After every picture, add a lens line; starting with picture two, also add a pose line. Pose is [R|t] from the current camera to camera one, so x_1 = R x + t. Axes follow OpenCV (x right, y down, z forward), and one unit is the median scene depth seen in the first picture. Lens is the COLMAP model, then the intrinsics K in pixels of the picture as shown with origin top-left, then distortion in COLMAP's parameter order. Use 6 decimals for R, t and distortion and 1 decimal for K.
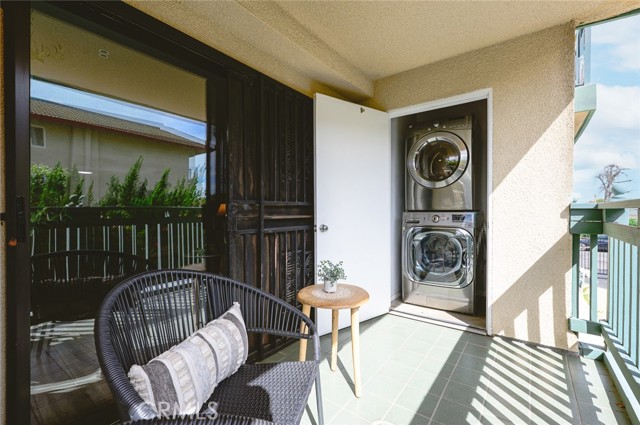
lens RADIAL K [[289.3, 0, 321.2], [0, 289.3, 211.2], [0, 0, 1]] dist [0.001297, 0.000155]
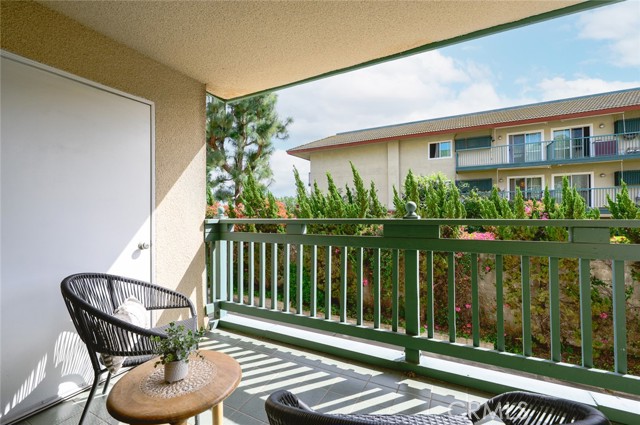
lens RADIAL K [[289.3, 0, 320.6], [0, 289.3, 212.7], [0, 0, 1]] dist [0.001297, 0.000155]
pose [[-0.154386, 0.002177, 0.988008, -0.526853], [0.016082, 0.999871, 0.000310, -0.049921], [-0.987880, 0.015937, -0.154401, 0.676881]]
